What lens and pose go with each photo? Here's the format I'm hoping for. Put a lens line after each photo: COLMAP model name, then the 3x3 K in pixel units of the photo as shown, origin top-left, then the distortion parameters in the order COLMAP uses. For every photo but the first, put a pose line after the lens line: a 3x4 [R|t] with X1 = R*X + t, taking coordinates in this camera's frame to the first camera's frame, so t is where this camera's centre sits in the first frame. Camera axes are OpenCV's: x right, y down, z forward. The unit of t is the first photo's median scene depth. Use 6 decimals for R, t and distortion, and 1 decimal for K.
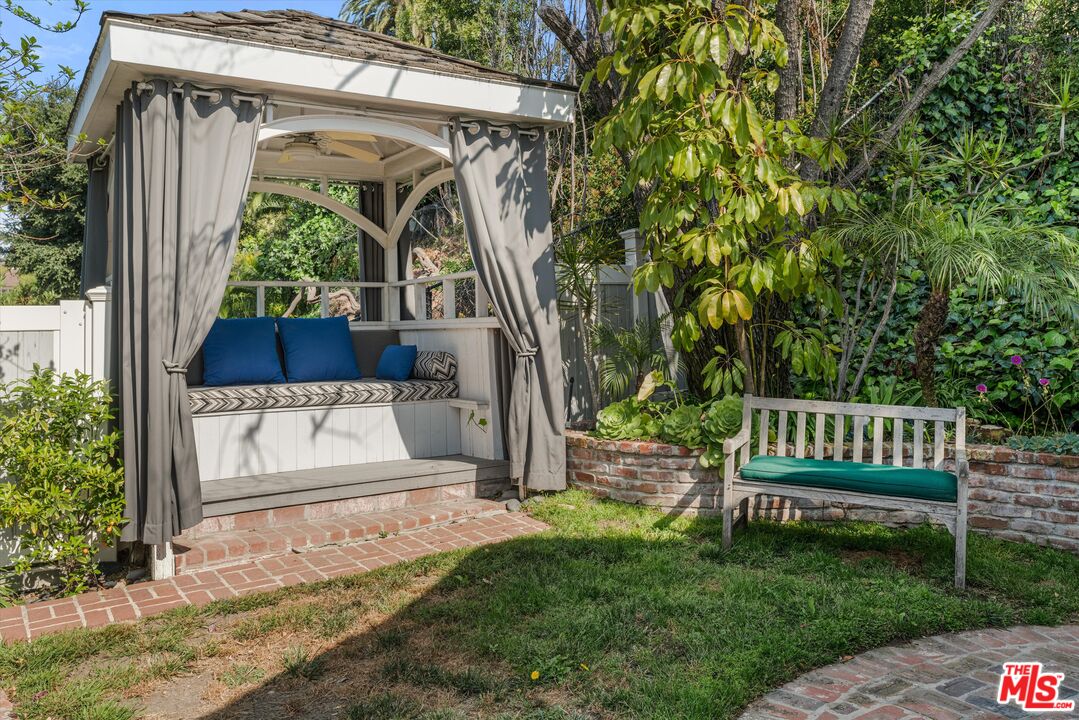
lens RADIAL K [[944.9, 0, 537.1], [0, 944.9, 306.8], [0, 0, 1]] dist [0.067714, 0.002129]
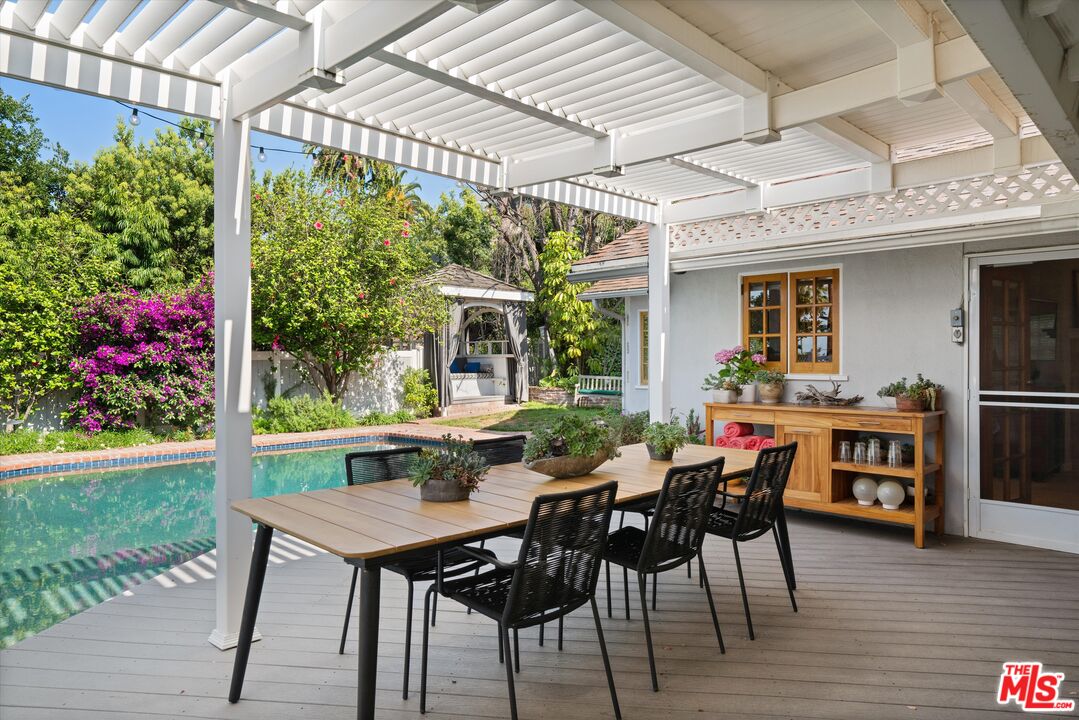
lens RADIAL K [[686.0, 0, 539.5], [0, 686.0, 360.0], [0, 0, 1]] dist [0.001694, 0.000285]
pose [[0.983352, 0.007159, 0.181568, -0.445466], [-0.012369, 0.999543, 0.027582, -0.043790], [-0.181288, -0.029369, 0.982991, -1.714539]]
